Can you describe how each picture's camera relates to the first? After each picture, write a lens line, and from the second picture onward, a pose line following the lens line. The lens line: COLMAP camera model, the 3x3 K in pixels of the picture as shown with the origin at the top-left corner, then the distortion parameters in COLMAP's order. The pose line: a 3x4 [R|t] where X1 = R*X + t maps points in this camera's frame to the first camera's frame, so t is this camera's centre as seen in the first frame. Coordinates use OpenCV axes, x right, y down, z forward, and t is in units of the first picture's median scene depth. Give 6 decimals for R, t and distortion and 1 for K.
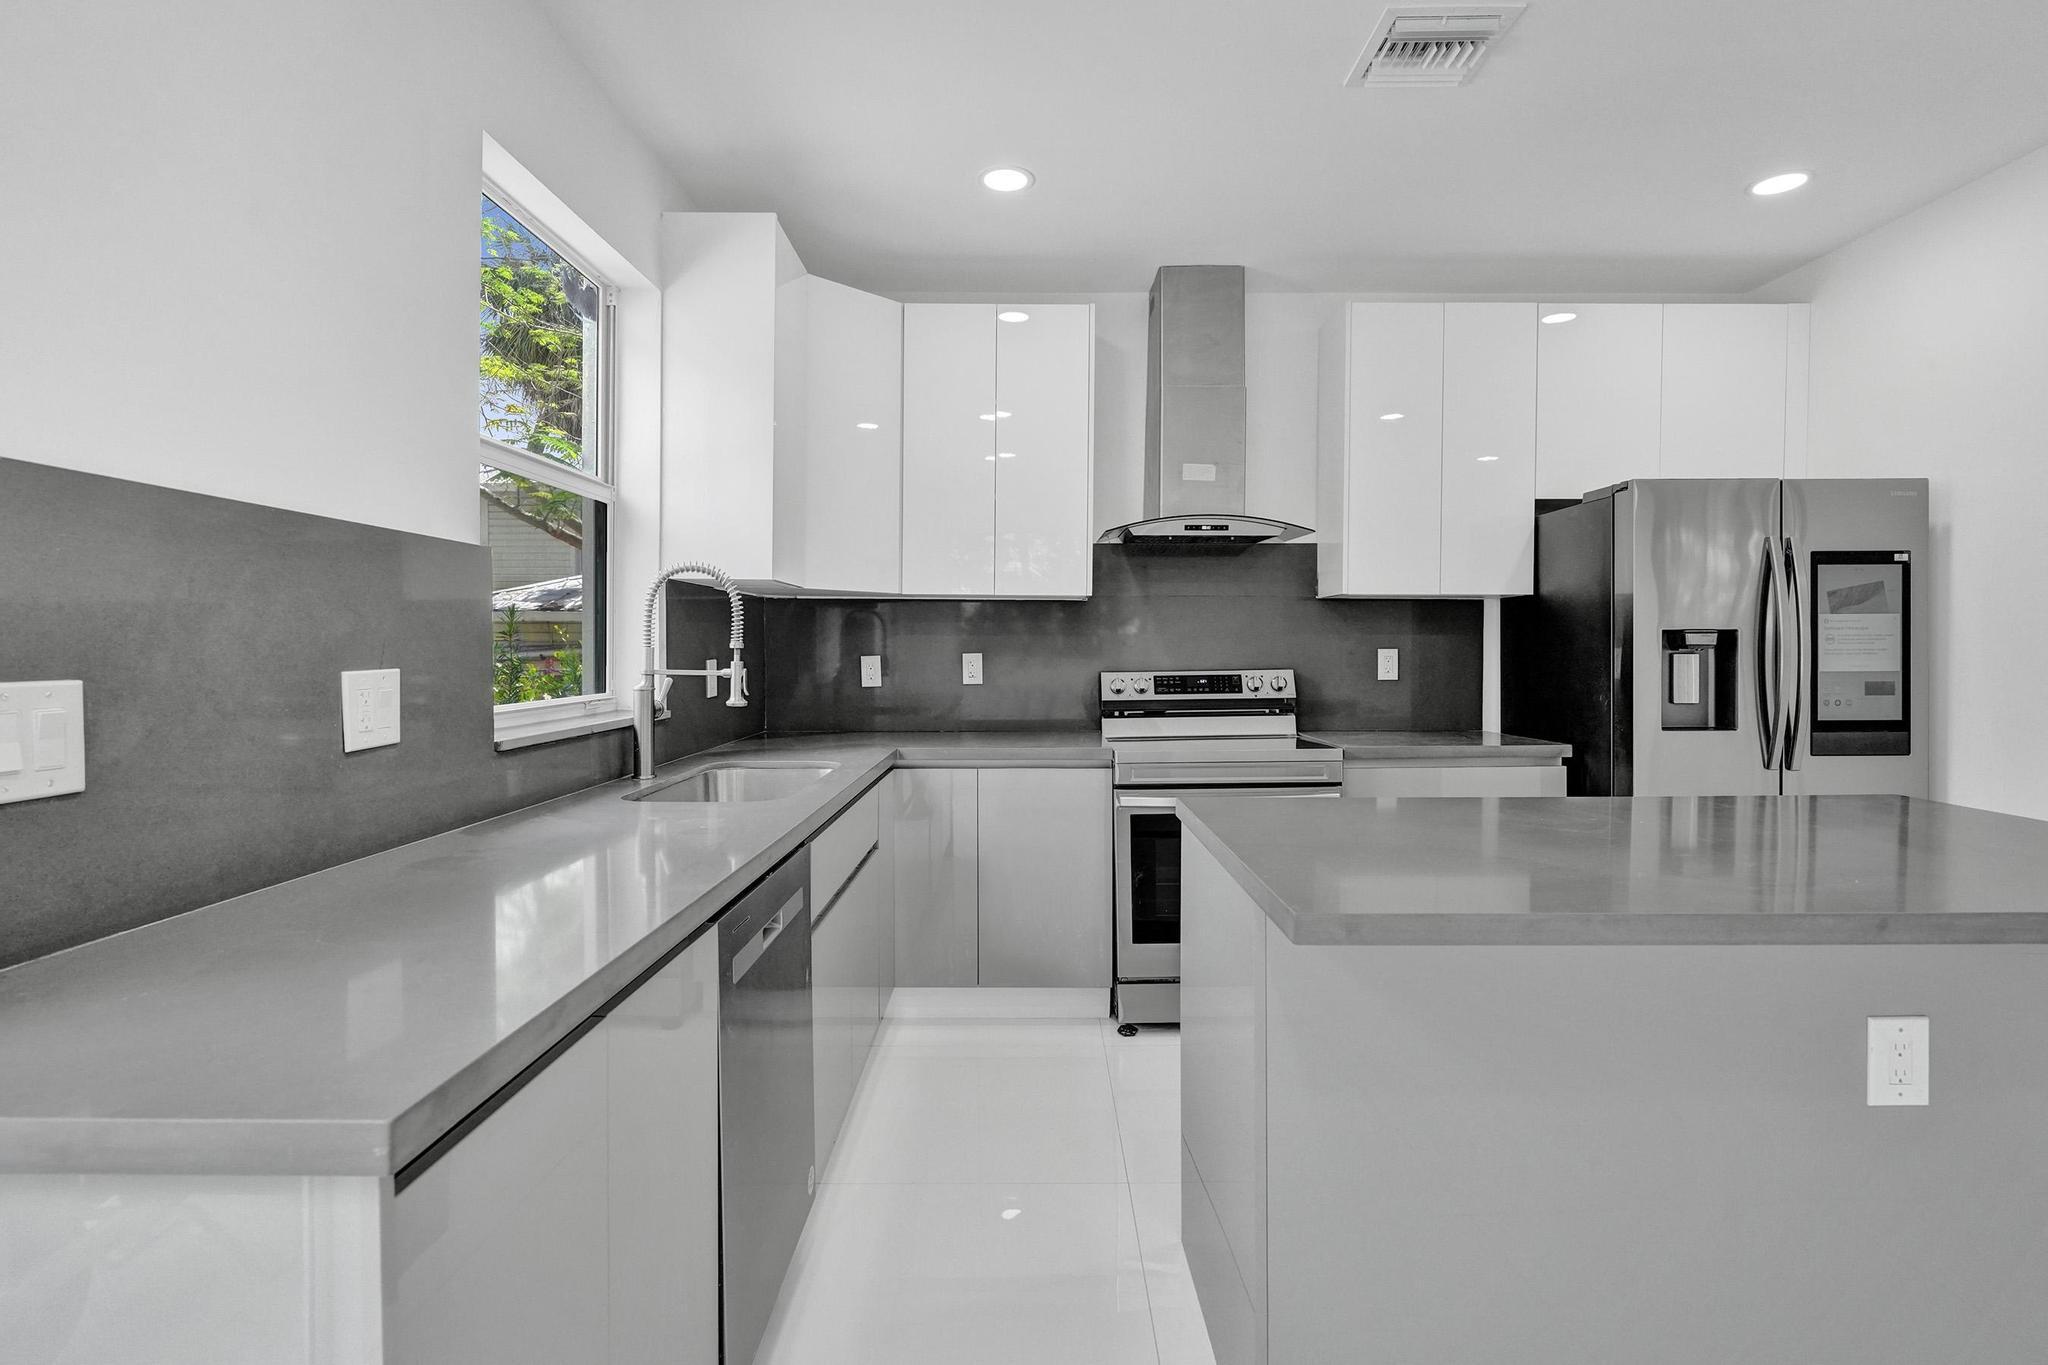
lens RADIAL K [[975.7, 0, 1025.5], [0, 975.7, 666.2], [0, 0, 1]] dist [-0.000265, 0.000641]
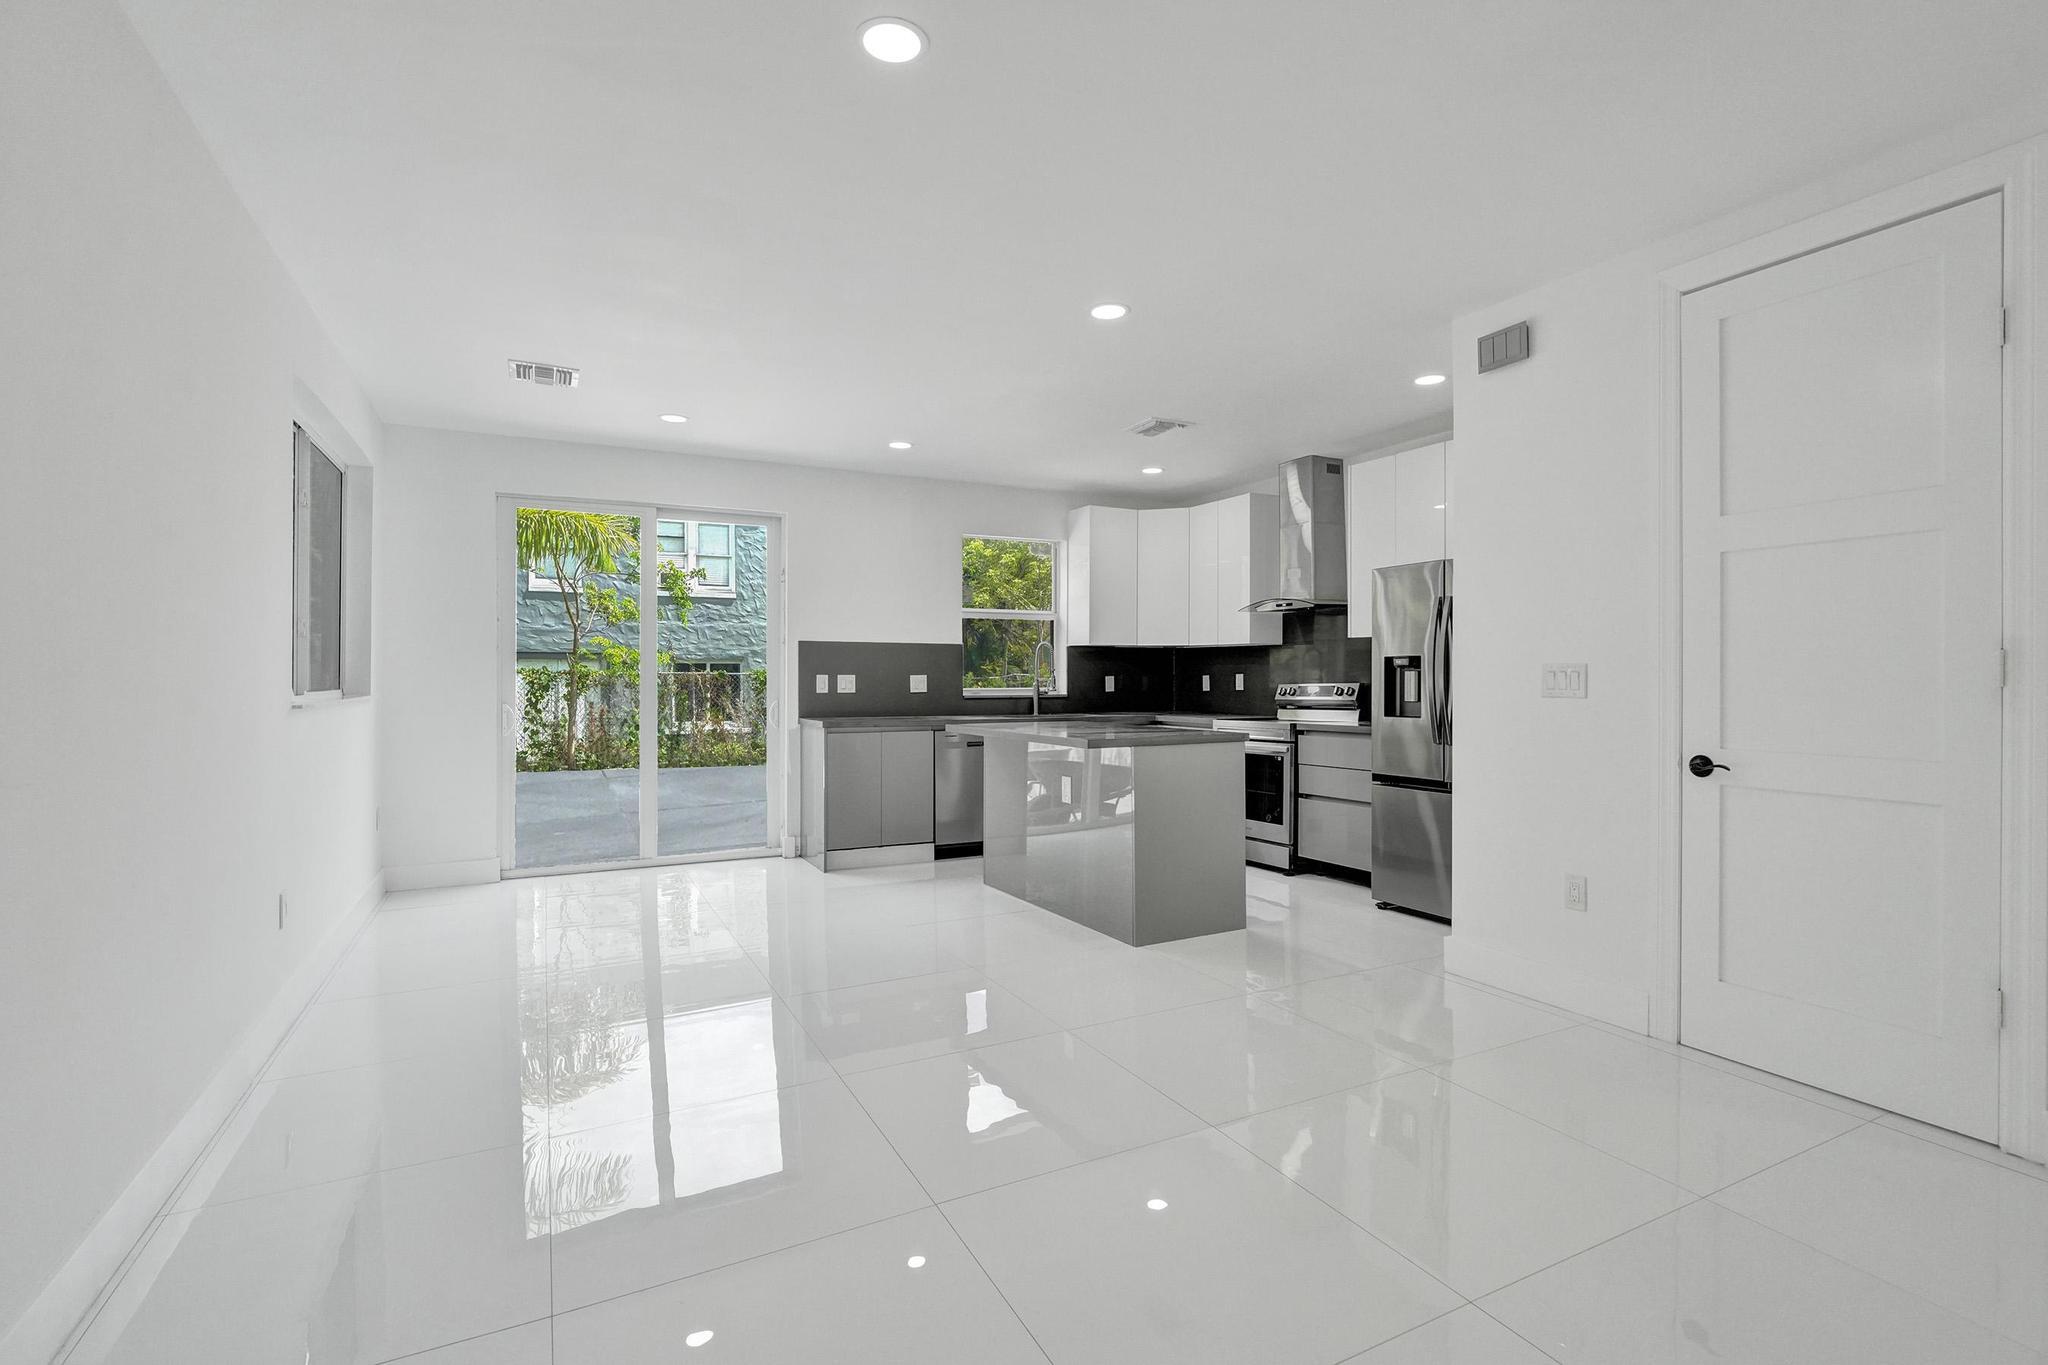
lens RADIAL K [[975.7, 0, 1025.5], [0, 975.7, 666.2], [0, 0, 1]] dist [-0.000265, 0.000641]
pose [[0.453169, -0.011611, -0.891349, 1.719223], [-0.018711, 0.999571, -0.022534, 0.026290], [0.891228, 0.026890, 0.452758, -0.293746]]
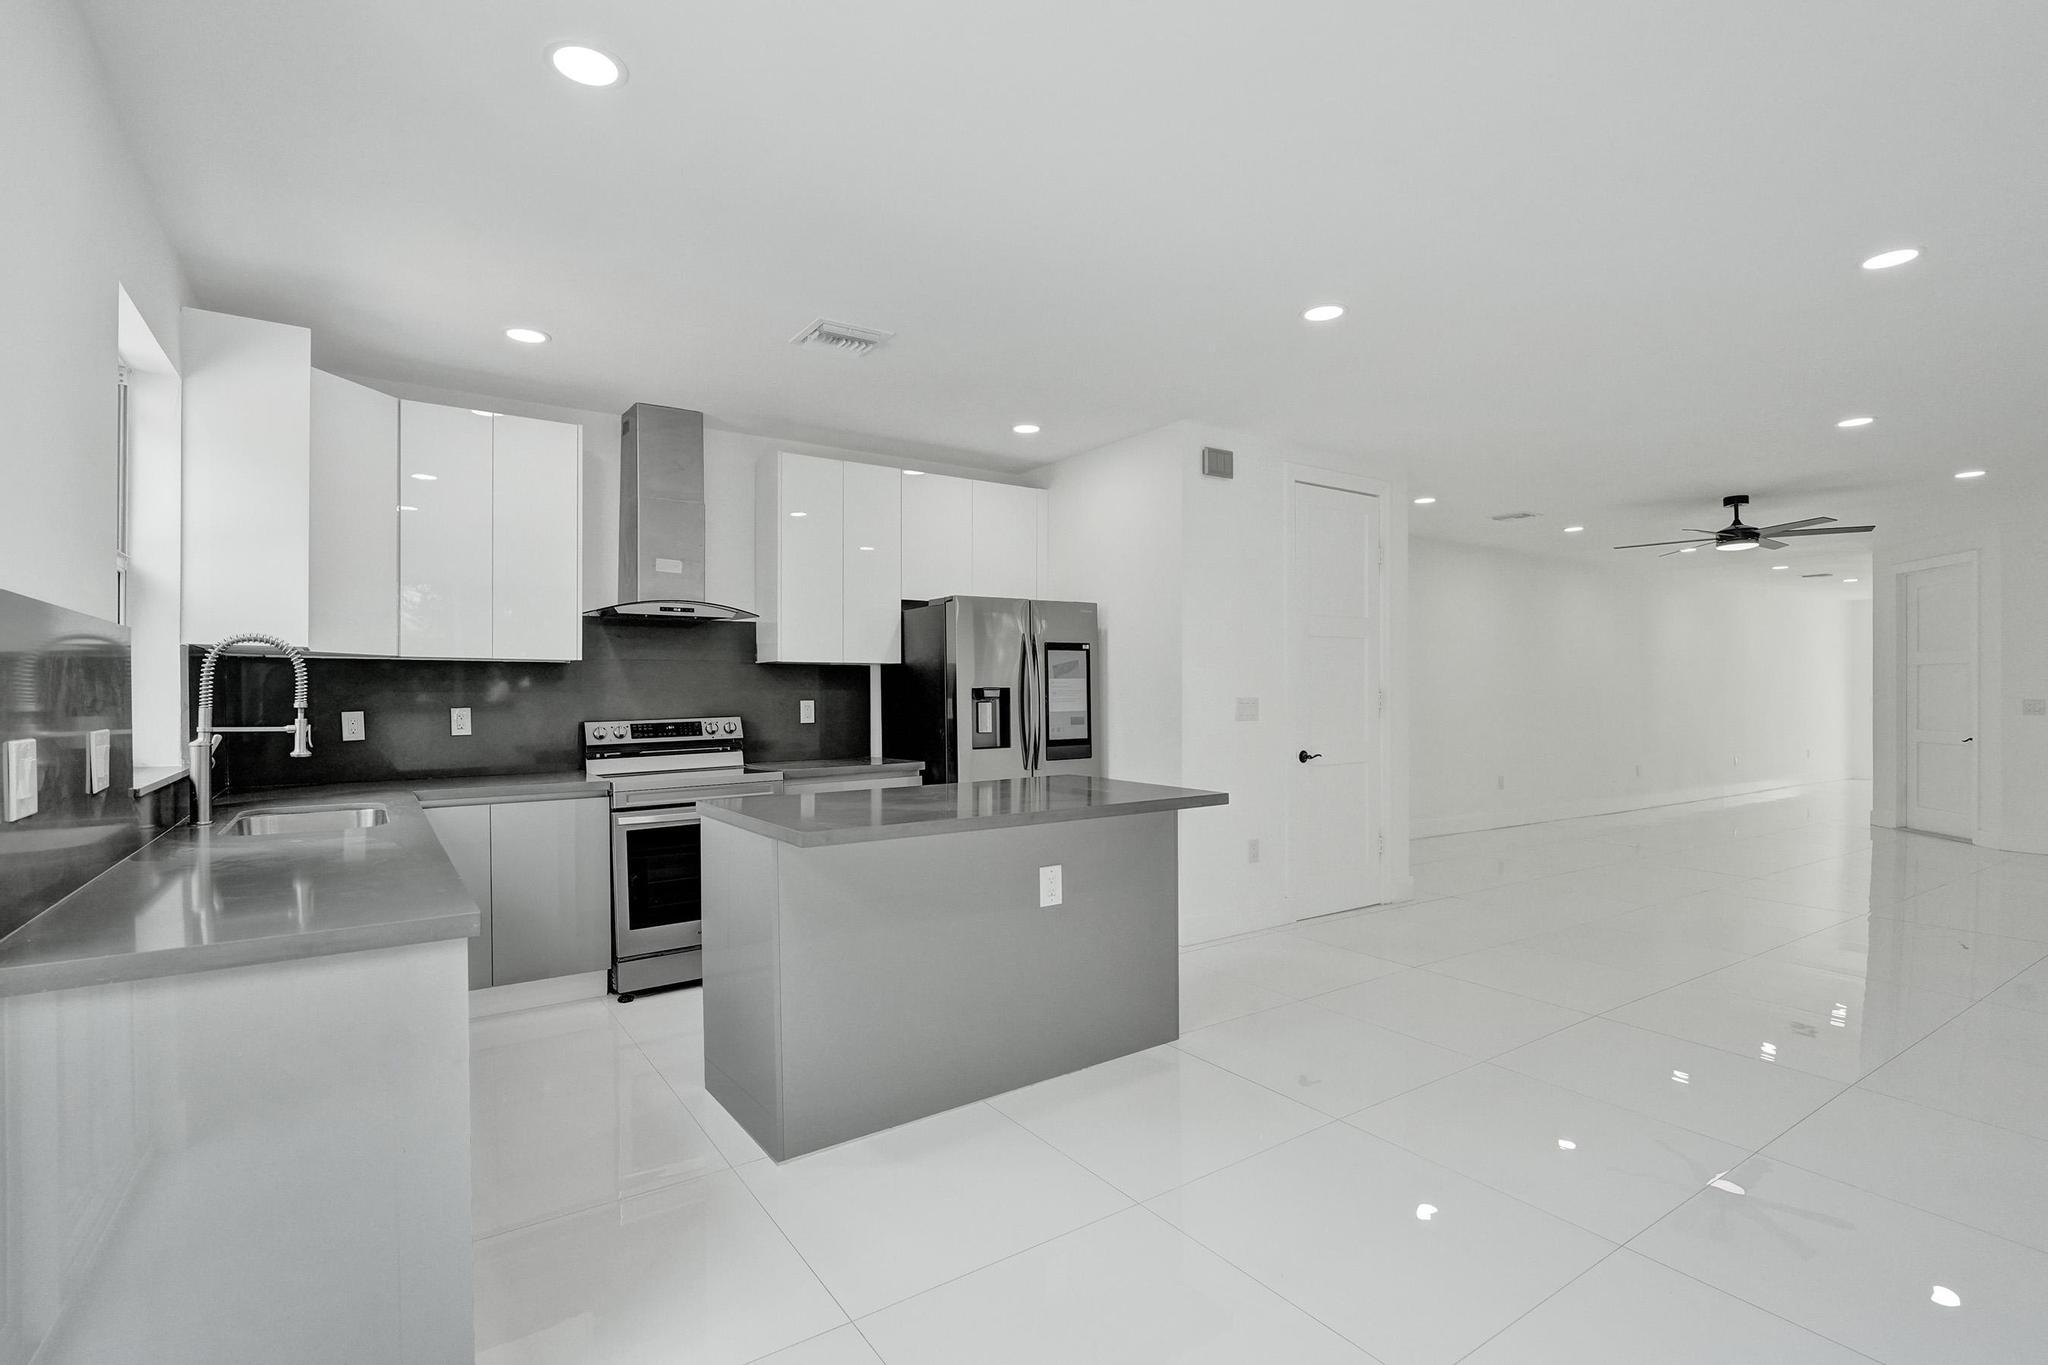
lens RADIAL K [[960.8, 0, 1025.5], [0, 960.8, 691.1], [0, 0, 1]] dist [-0.002201, -0.000568]
pose [[0.818022, -0.004394, 0.575170, -0.185382], [0.017778, 0.999686, -0.017647, -0.001814], [-0.574912, 0.024661, 0.817843, -0.340571]]
